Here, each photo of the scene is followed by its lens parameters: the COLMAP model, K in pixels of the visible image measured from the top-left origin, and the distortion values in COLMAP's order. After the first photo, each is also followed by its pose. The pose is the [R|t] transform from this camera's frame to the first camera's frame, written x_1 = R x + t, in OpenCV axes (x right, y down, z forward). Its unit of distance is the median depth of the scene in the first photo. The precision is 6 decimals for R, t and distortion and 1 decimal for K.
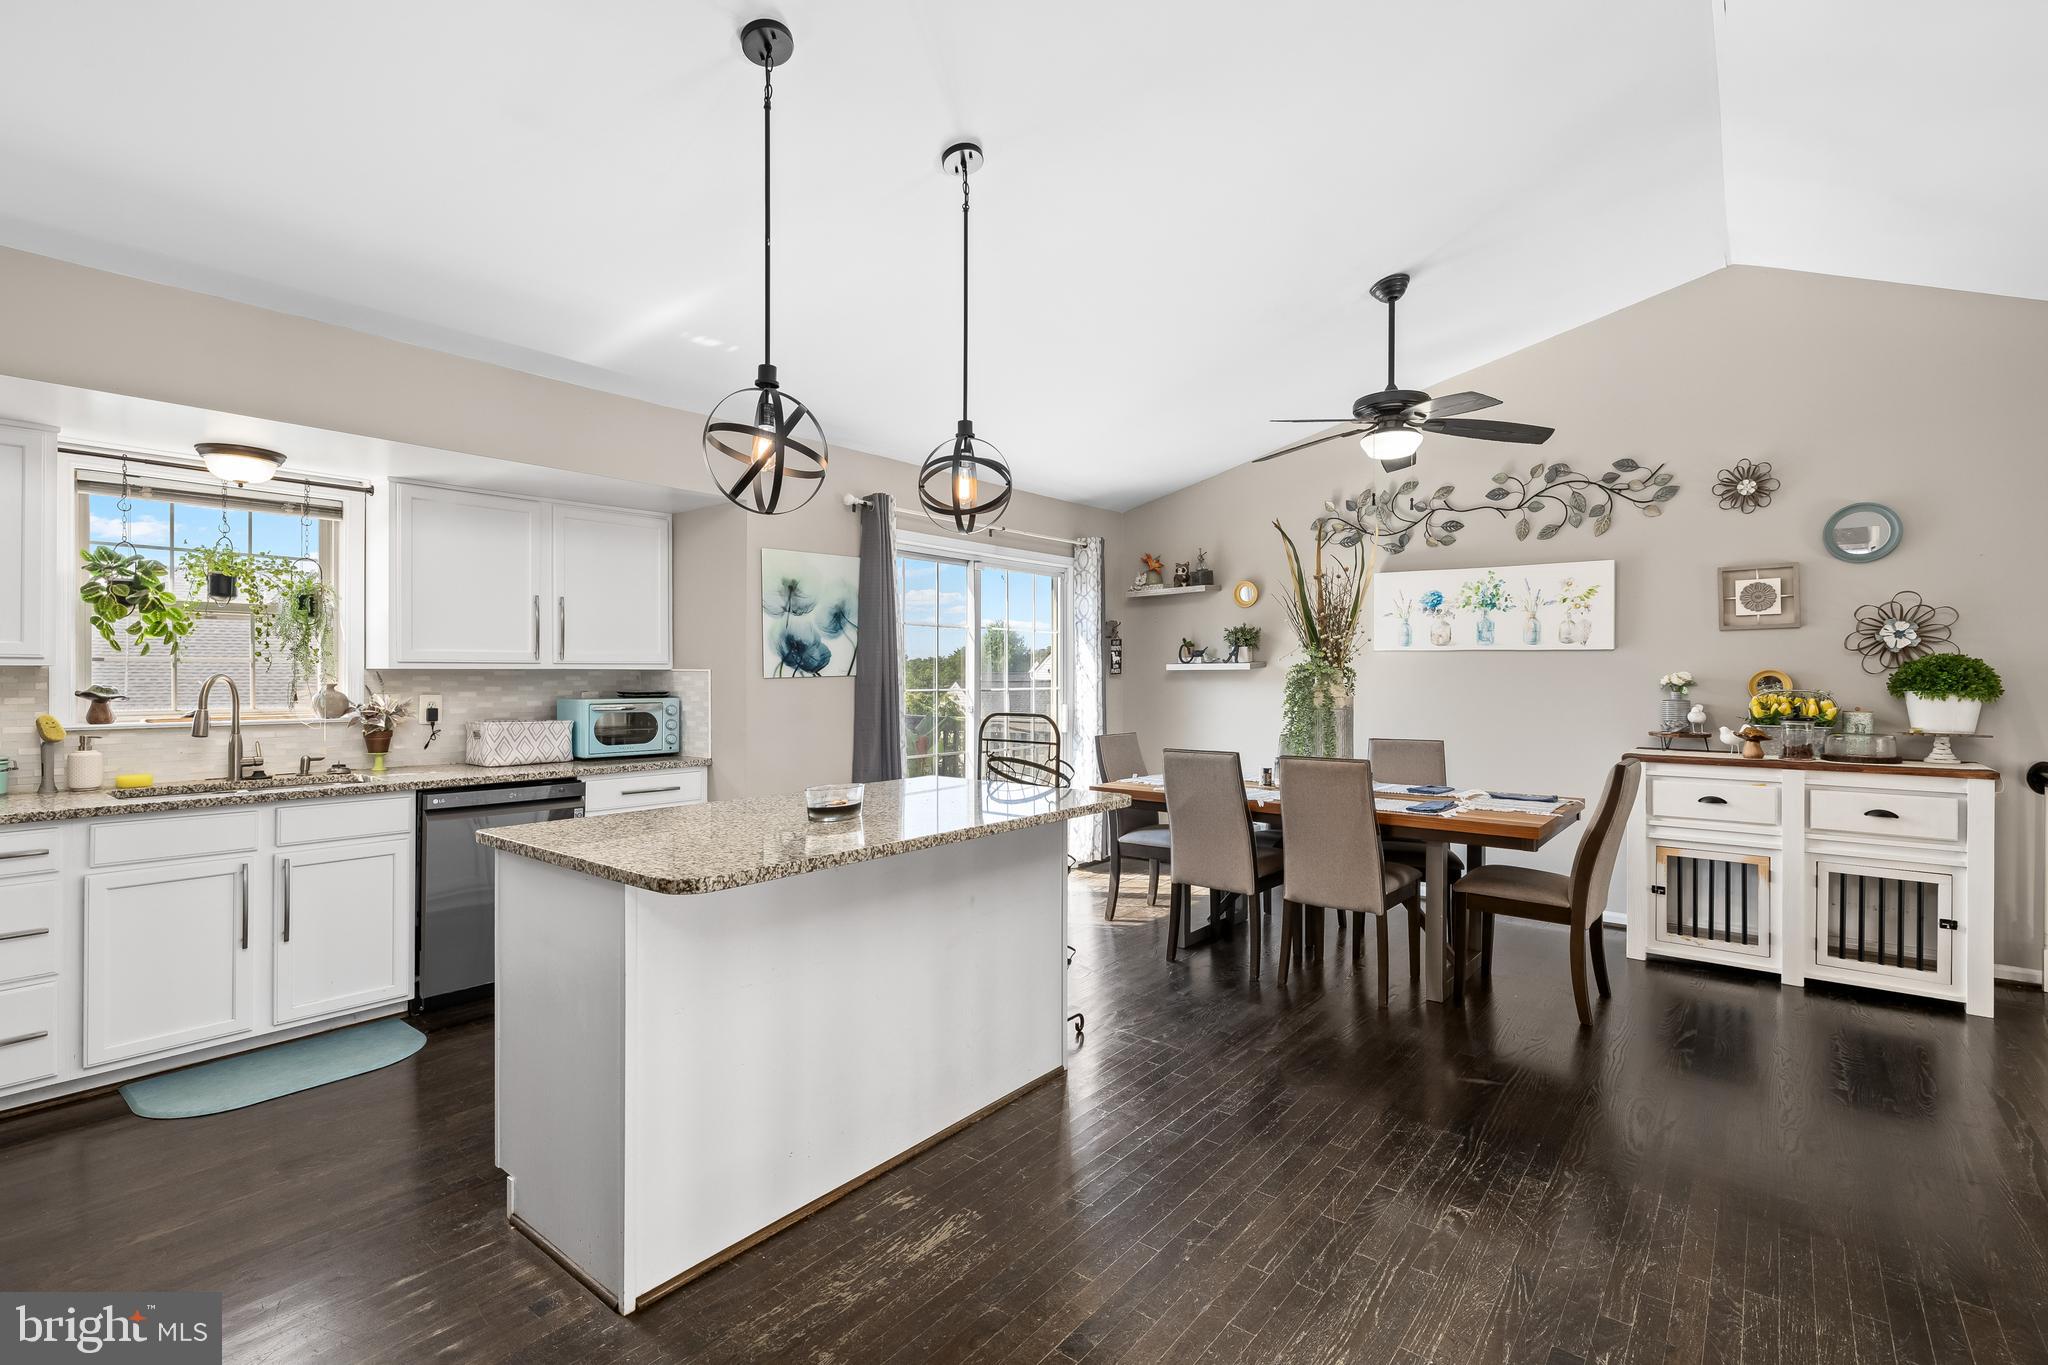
lens RADIAL K [[933.1, 0, 1015.9], [0, 933.1, 671.0], [0, 0, 1]] dist [-0.001575, 0.000296]
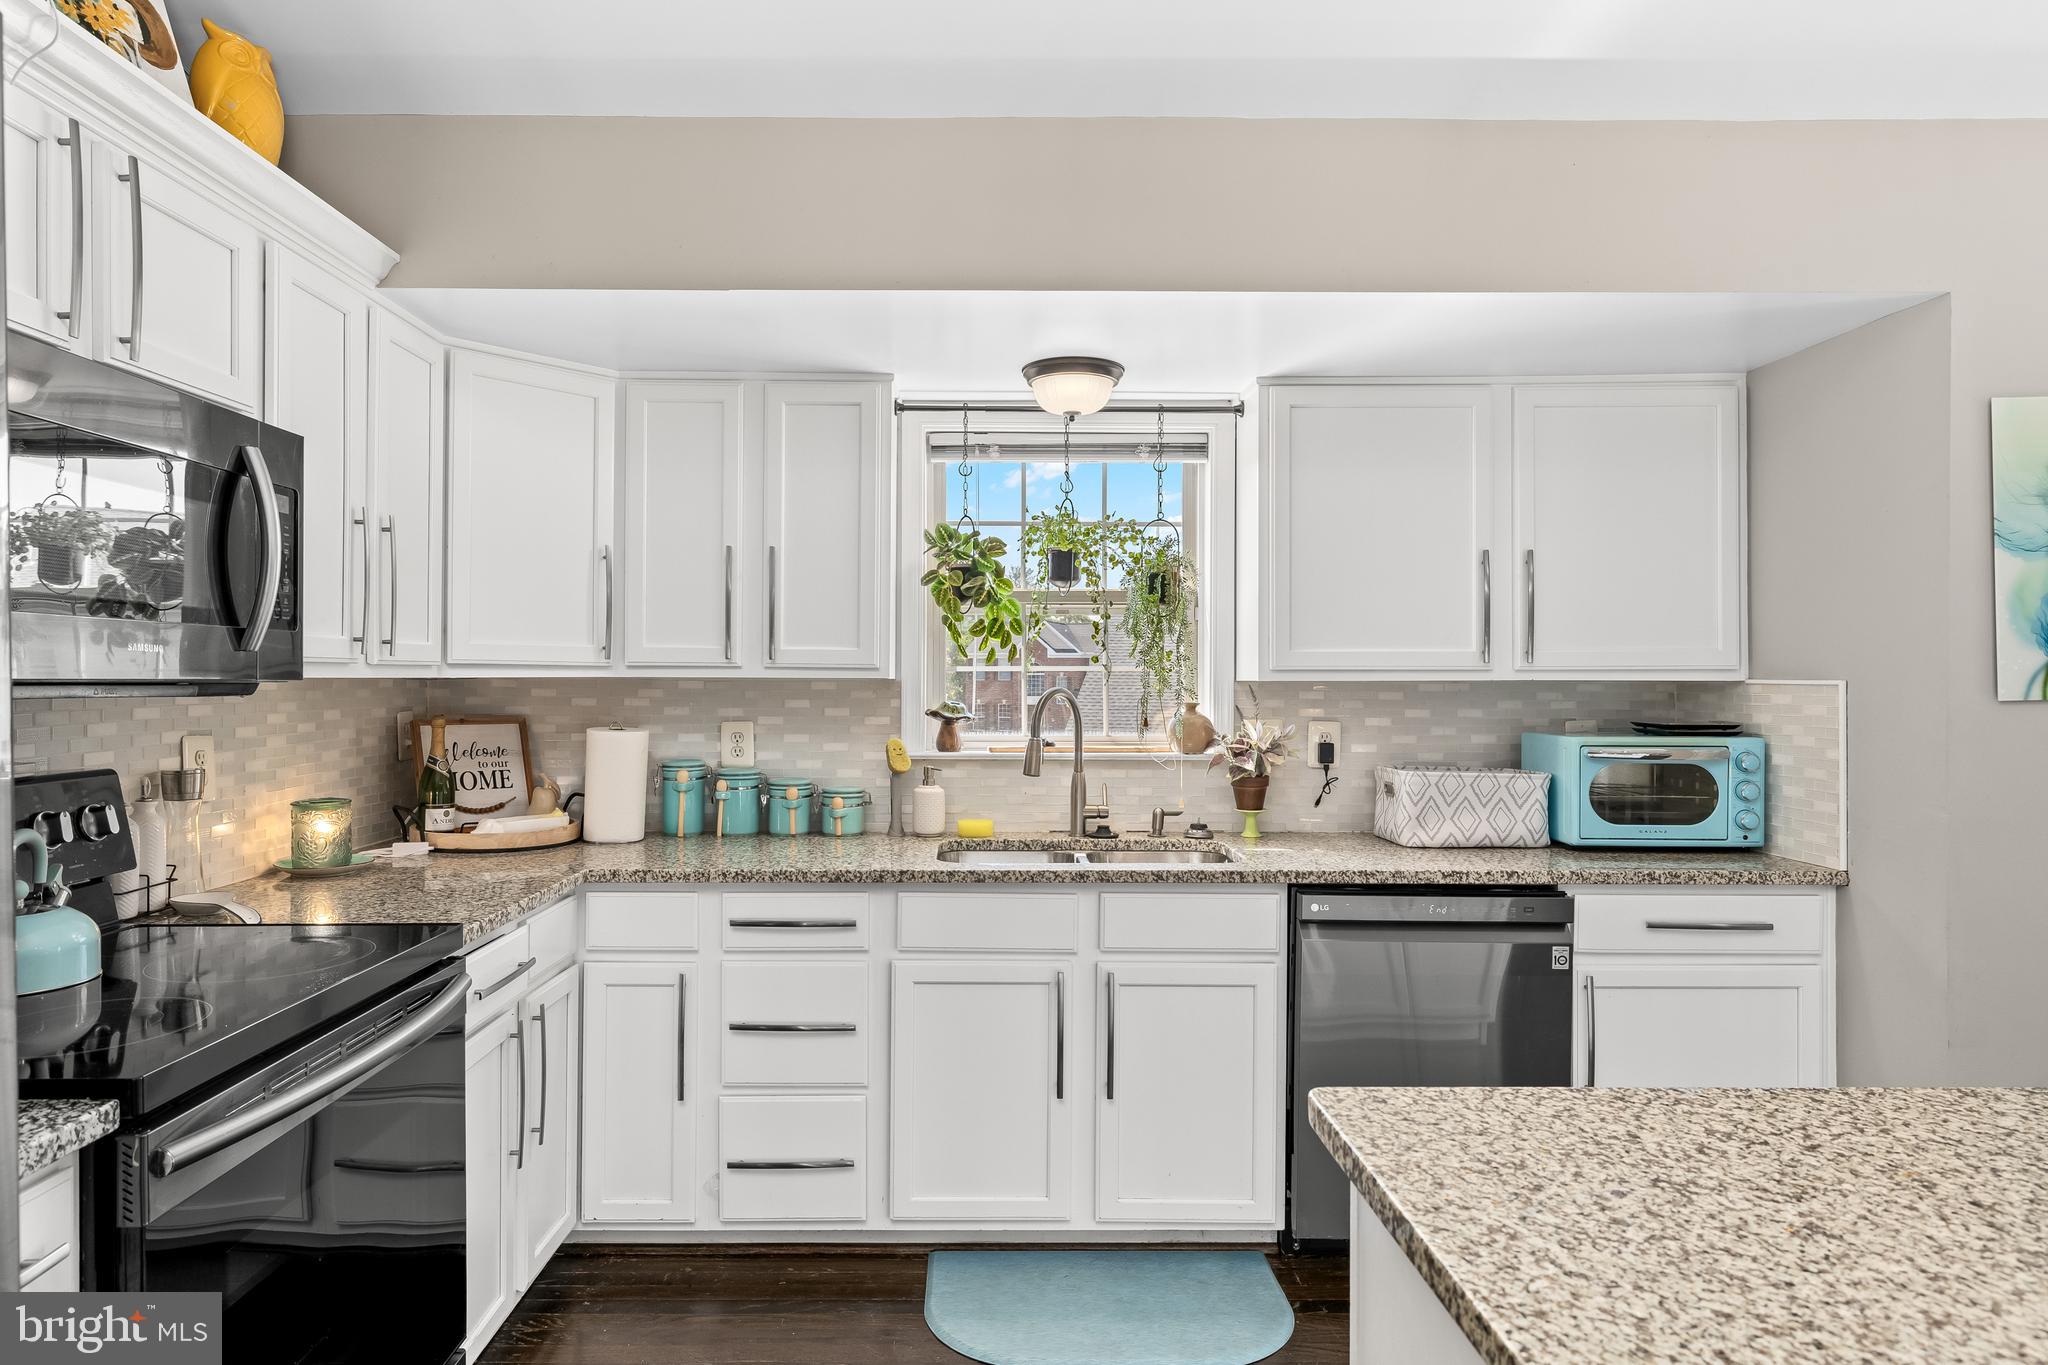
lens RADIAL K [[1099.4, 0, 1024.0], [0, 1099.4, 682.5], [0, 0, 1]] dist [0.000285, 0.000184]
pose [[0.632242, -0.000634, -0.774771, -0.196221], [0.001165, 0.999999, 0.000132, -0.001295], [0.774770, -0.000986, 0.632242, 0.407817]]
